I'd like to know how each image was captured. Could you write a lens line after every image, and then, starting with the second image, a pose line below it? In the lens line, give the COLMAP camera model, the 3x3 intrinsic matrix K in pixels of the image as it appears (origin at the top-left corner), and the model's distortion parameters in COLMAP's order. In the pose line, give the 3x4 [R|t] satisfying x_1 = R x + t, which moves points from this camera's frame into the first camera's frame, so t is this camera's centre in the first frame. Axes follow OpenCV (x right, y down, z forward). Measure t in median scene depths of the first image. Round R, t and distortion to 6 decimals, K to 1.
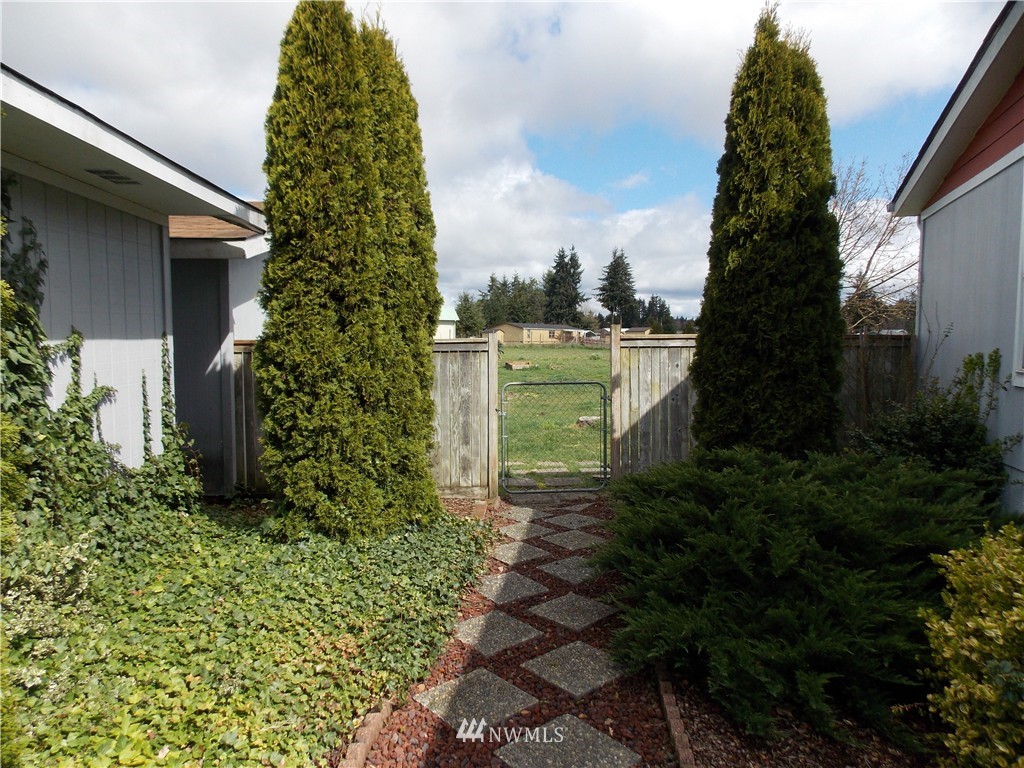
lens RADIAL K [[682.1, 0, 515.1], [0, 682.1, 382.8], [0, 0, 1]] dist [0.004077, -0.008274]
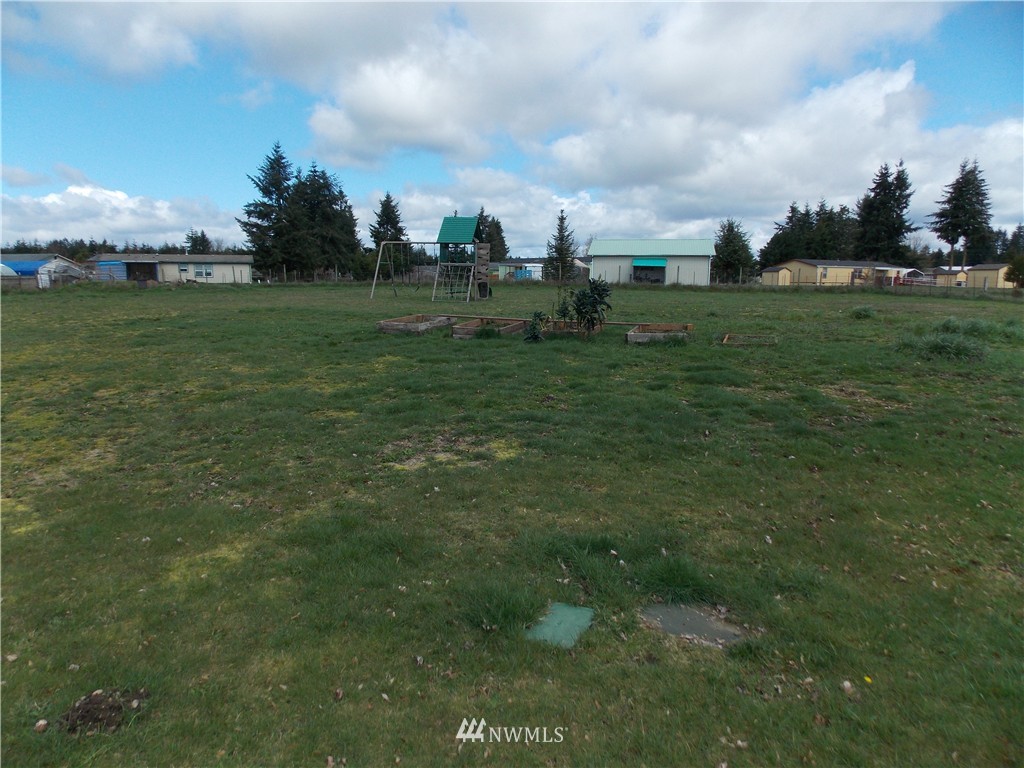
lens RADIAL K [[682.1, 0, 509.4], [0, 682.1, 382.3], [0, 0, 1]] dist [0.004077, -0.008274]
pose [[0.906618, 0.067535, -0.416513, 0.019808], [-0.032194, 0.995302, 0.091307, -0.003635], [0.420722, -0.069371, 0.904533, 0.081691]]
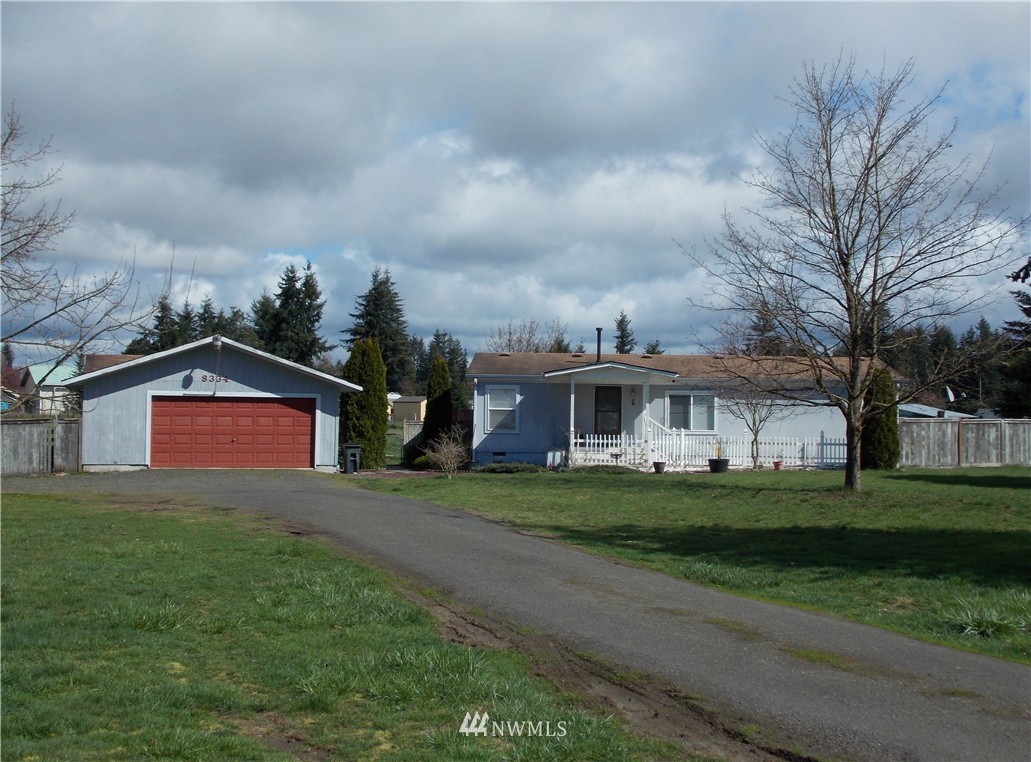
lens RADIAL K [[1554.0, 0, 515.6], [0, 1554.0, 379.2], [0, 0, 1]] dist [-0.269808, 0.000000]
pose [[0.969819, 0.009165, 0.243655, -0.074081], [0.010602, 0.996763, -0.079691, 0.019117], [-0.243597, 0.079869, 0.966582, -0.395181]]
